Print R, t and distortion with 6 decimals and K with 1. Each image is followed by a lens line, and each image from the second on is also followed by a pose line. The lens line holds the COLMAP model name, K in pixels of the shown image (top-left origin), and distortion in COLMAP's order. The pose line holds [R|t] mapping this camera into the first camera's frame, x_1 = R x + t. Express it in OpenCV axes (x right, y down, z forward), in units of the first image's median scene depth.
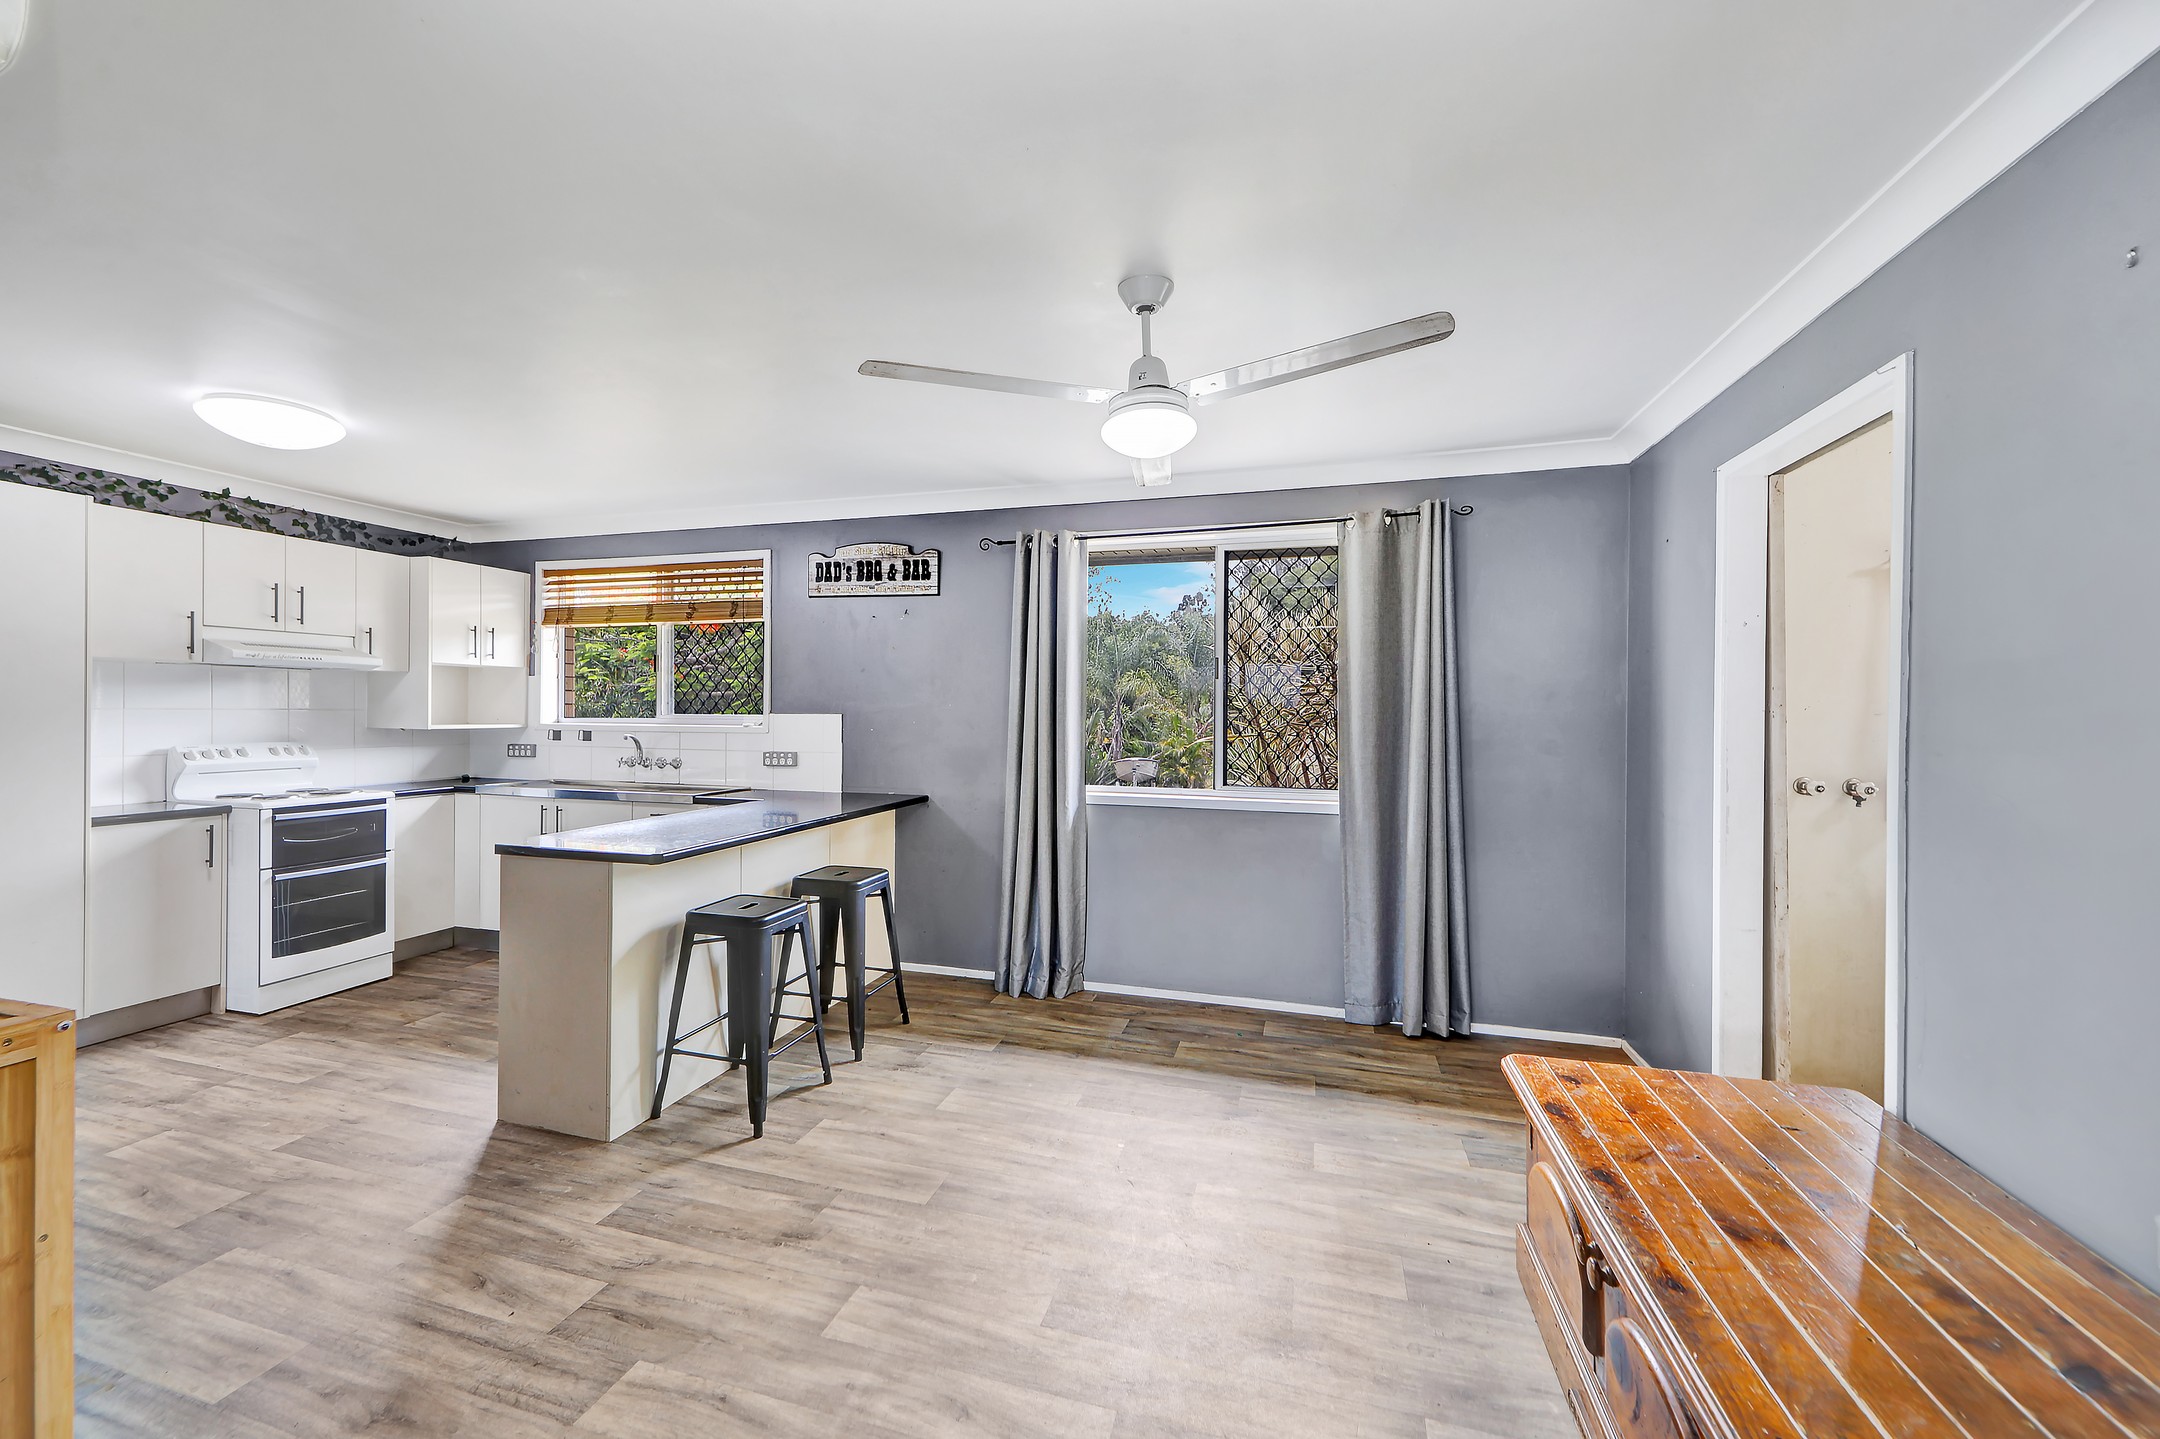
lens RADIAL K [[848.6, 0, 1085.8], [0, 848.6, 715.0], [0, 0, 1]] dist [0.016719, -0.003355]
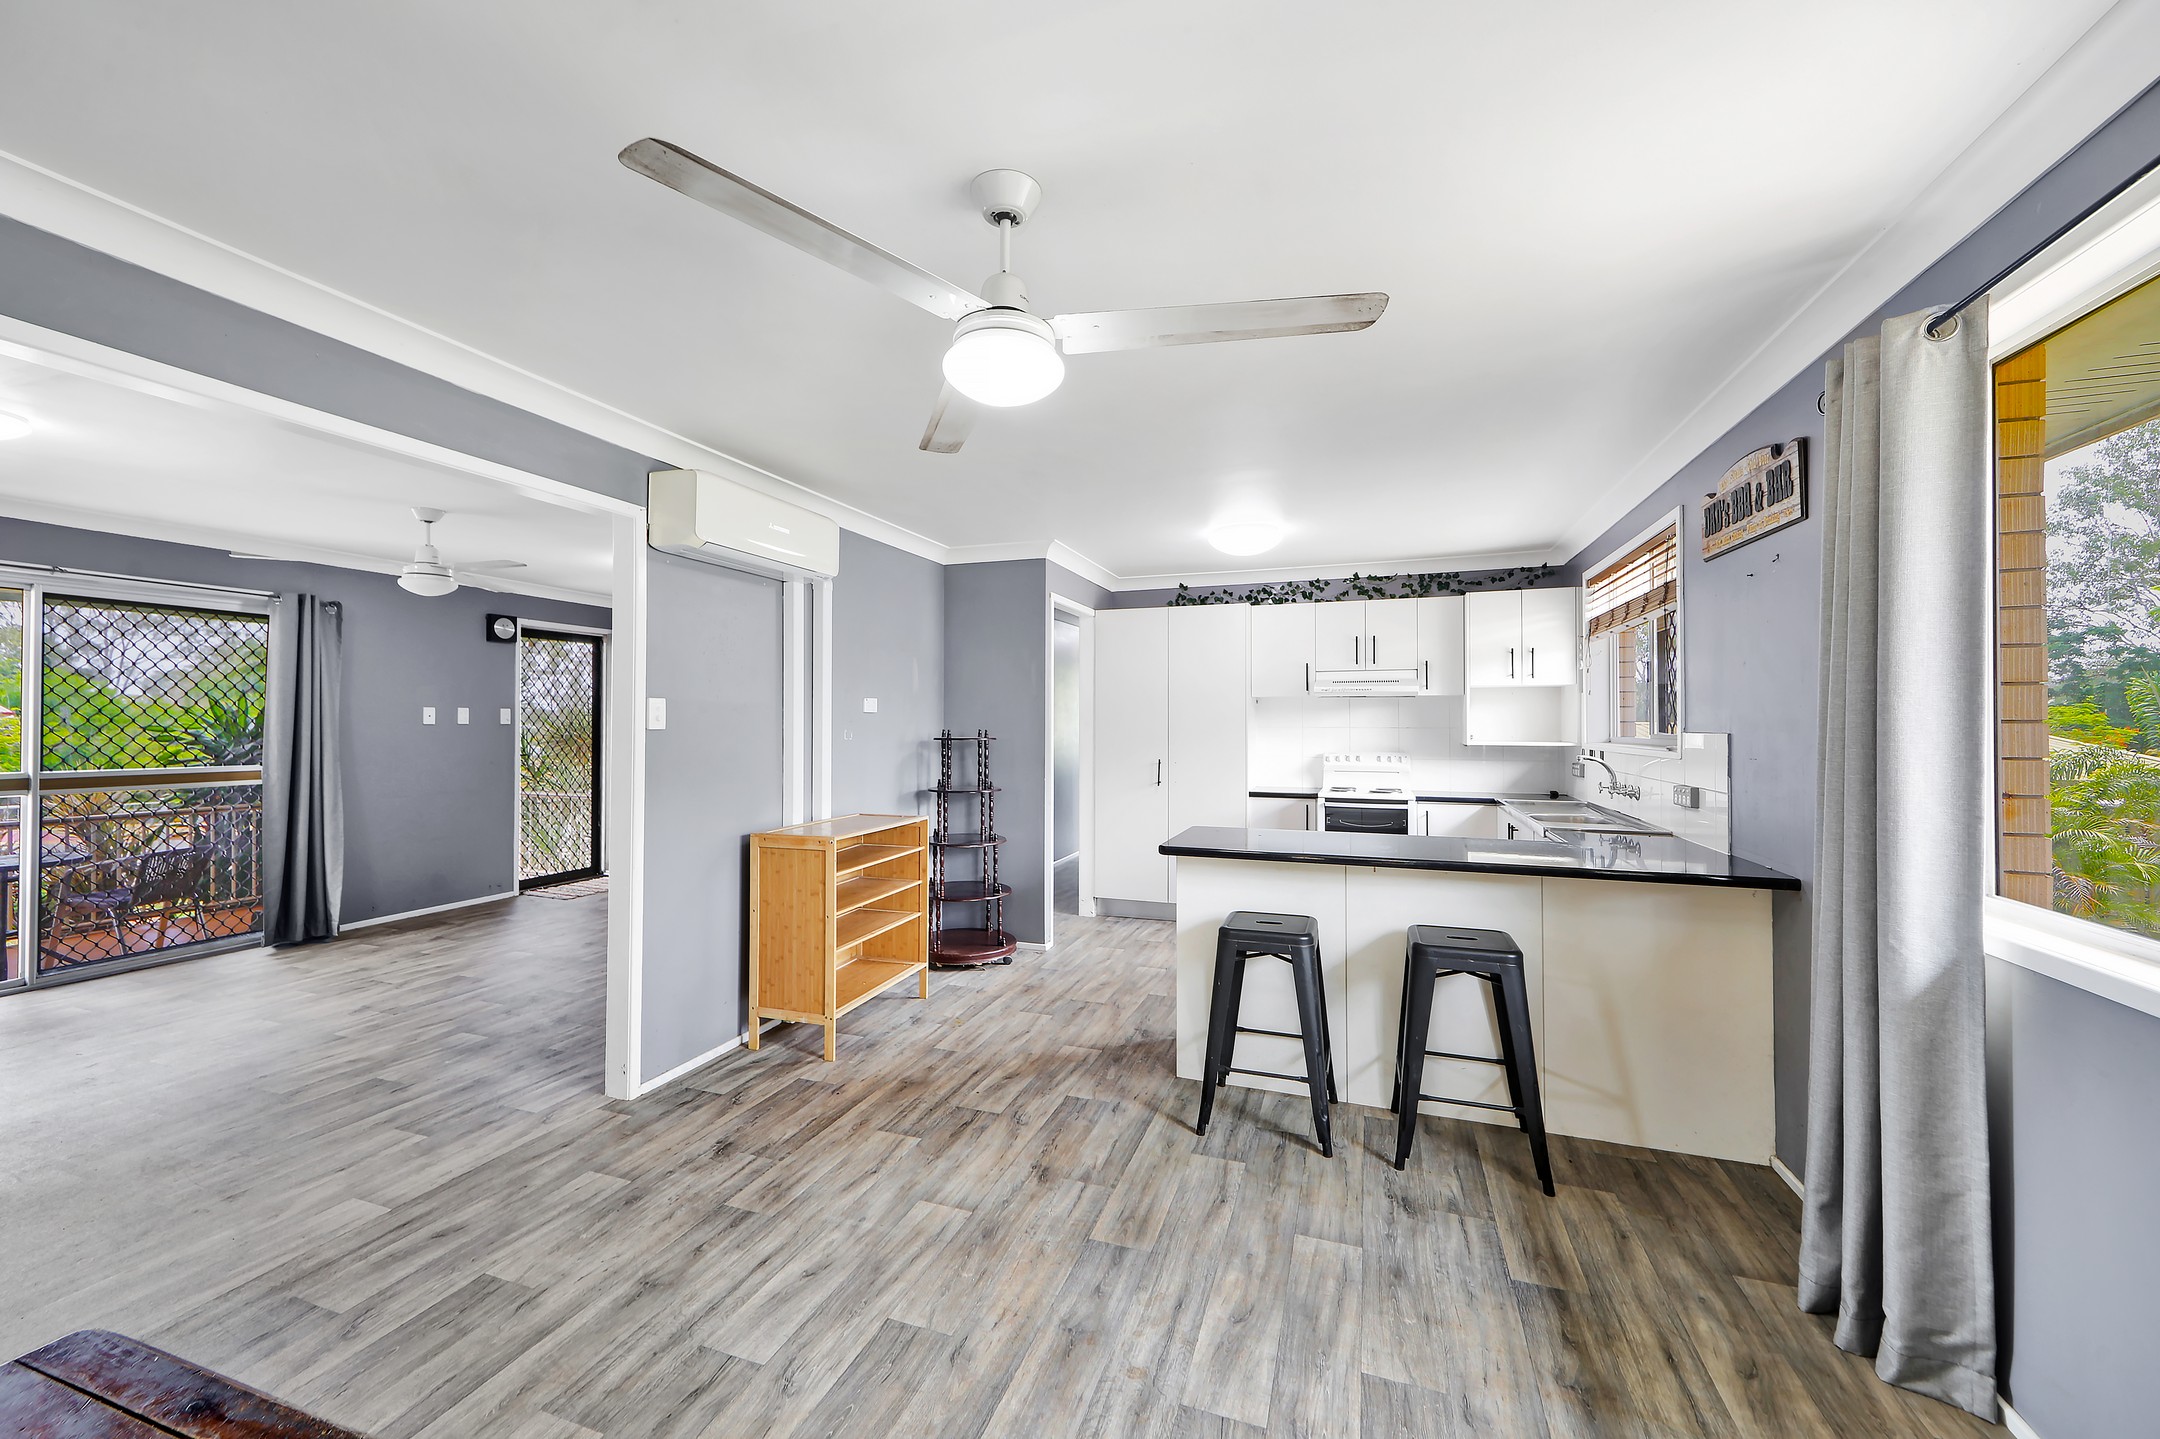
lens RADIAL K [[848.6, 0, 1028.5], [0, 848.6, 719.5], [0, 0, 1]] dist [0.016719, -0.003355]
pose [[-0.087487, -0.011192, -0.996103, 0.431463], [-0.008210, 0.999911, -0.010514, -0.001047], [0.996132, 0.007258, -0.087571, 0.556081]]
